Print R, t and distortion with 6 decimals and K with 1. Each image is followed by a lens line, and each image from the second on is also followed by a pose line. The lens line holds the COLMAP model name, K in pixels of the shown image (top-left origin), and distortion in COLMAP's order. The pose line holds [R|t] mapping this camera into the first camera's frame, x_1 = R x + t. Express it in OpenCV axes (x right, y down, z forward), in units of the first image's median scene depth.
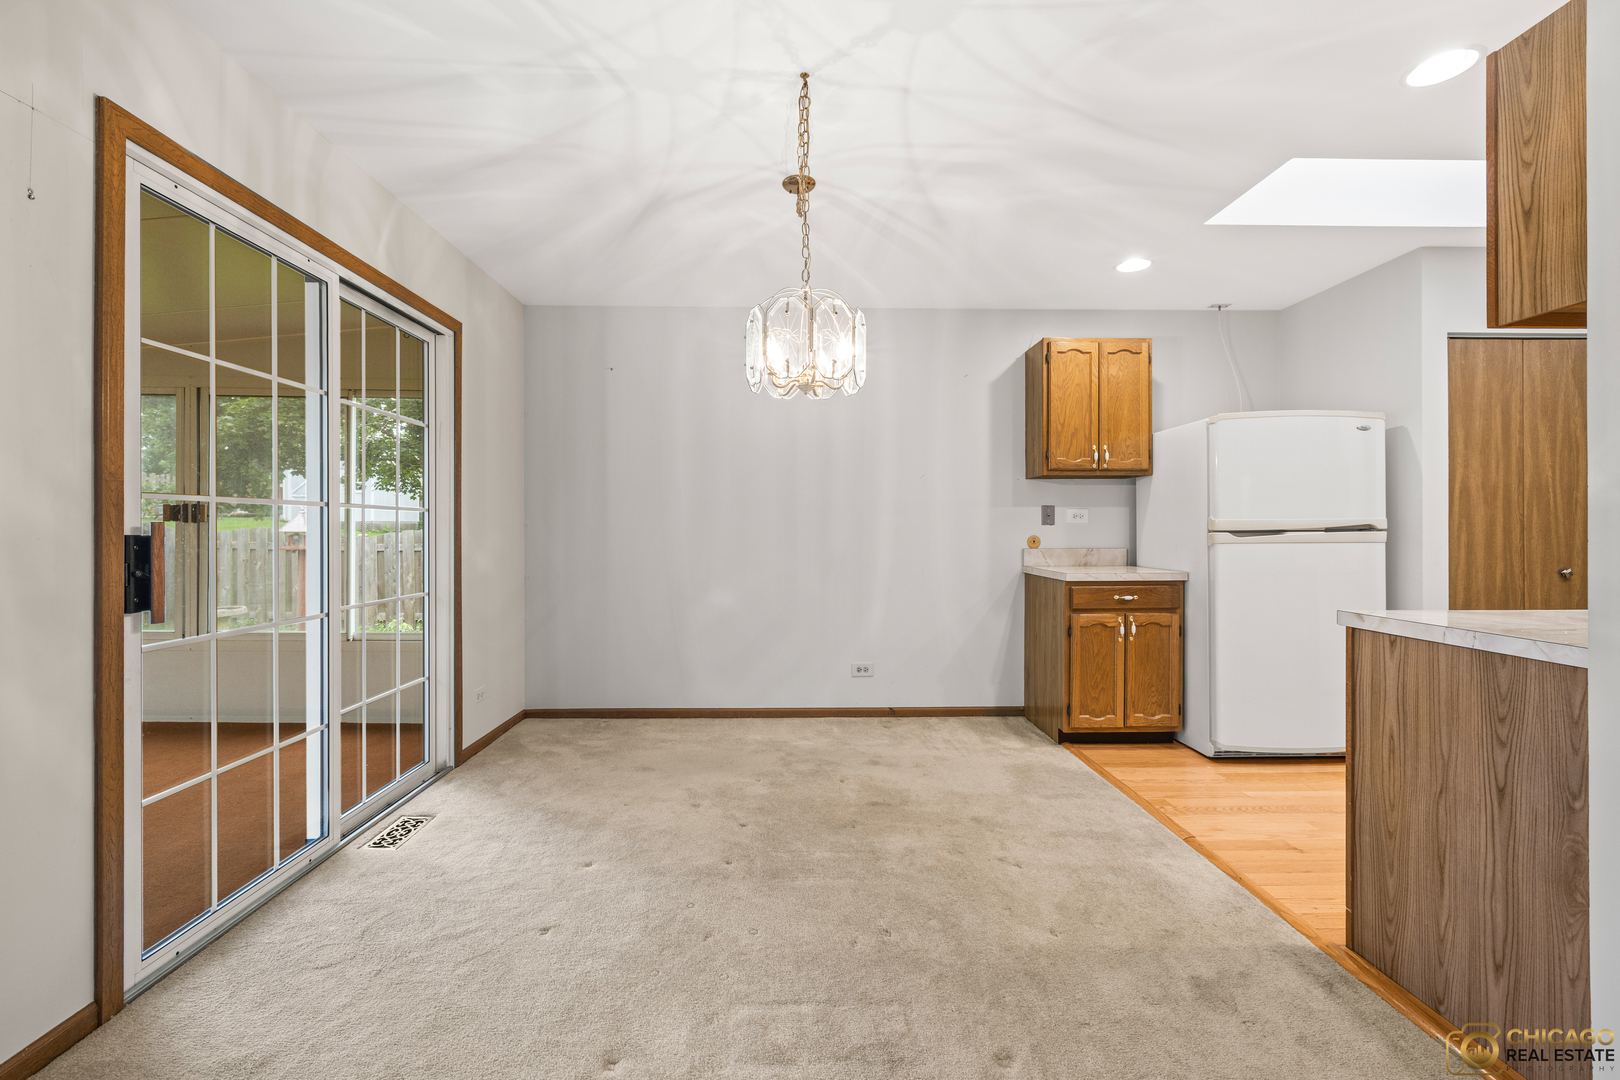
lens RADIAL K [[683.7, 0, 802.7], [0, 683.7, 529.1], [0, 0, 1]] dist [0.000741, 0.000533]
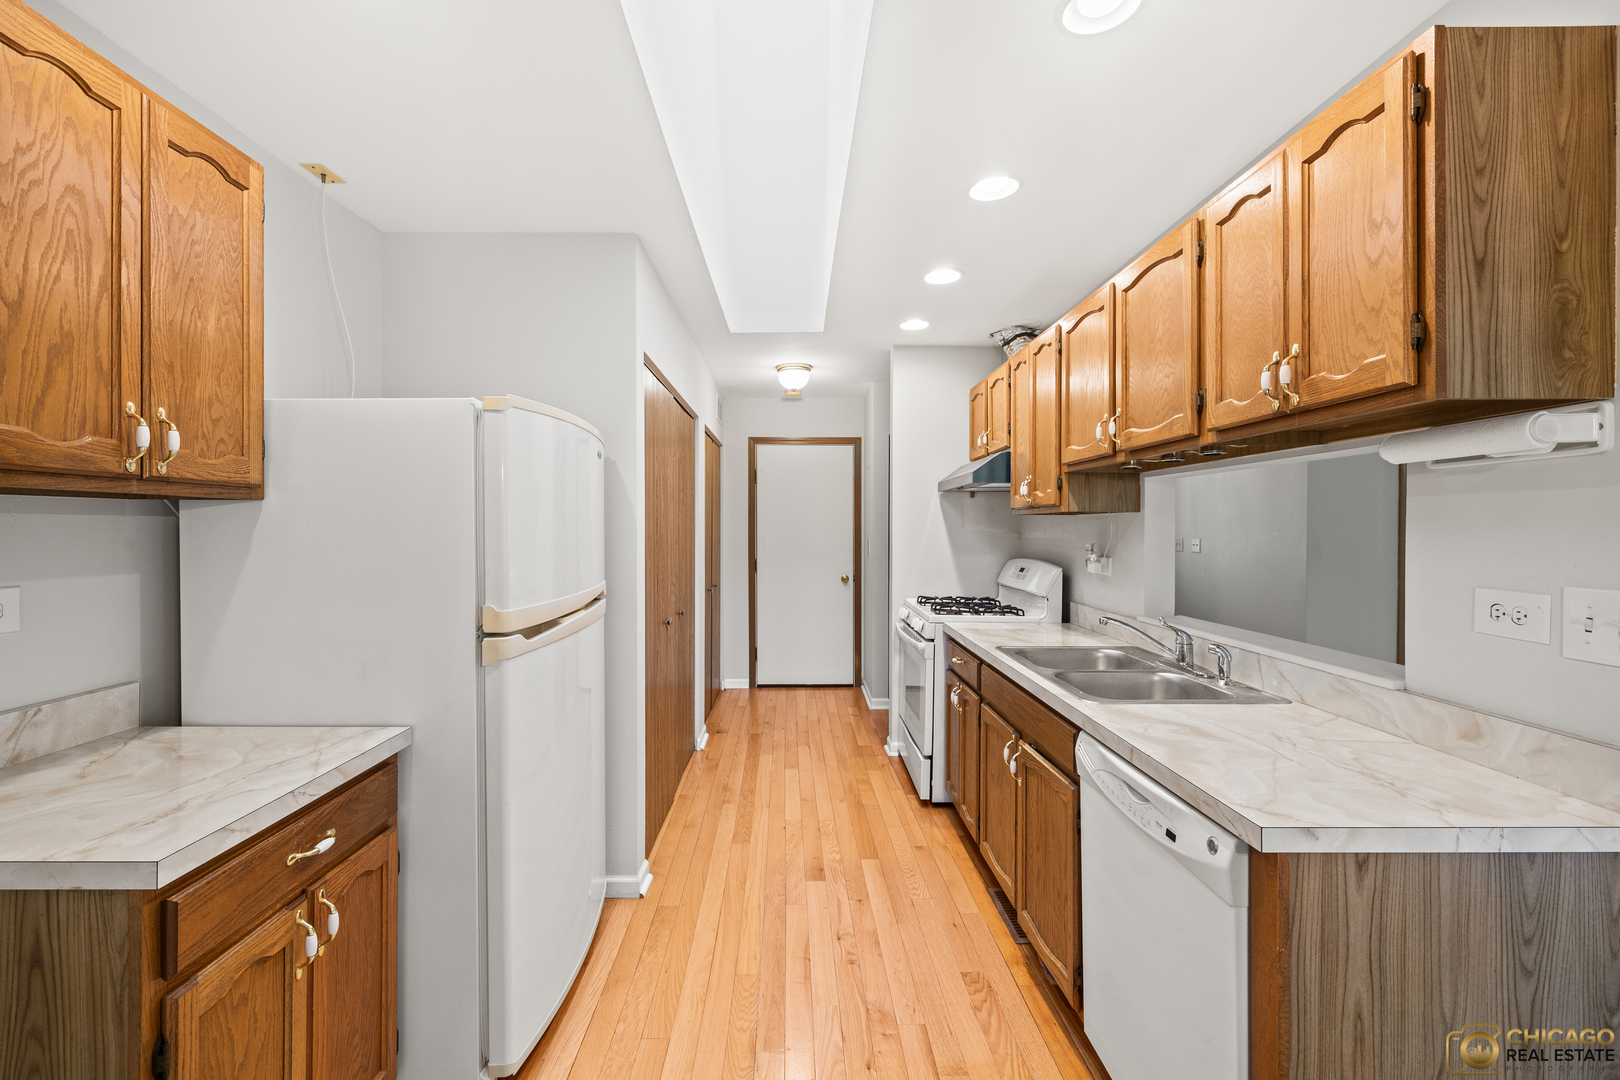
lens RADIAL K [[683.7, 0, 790.1], [0, 683.7, 530.4], [0, 0, 1]] dist [0.000741, 0.000533]
pose [[0.014194, -0.000967, 0.999899, 0.124085], [-0.001005, 0.999999, 0.000982, -0.072762], [-0.999899, -0.001018, 0.014193, 0.800909]]
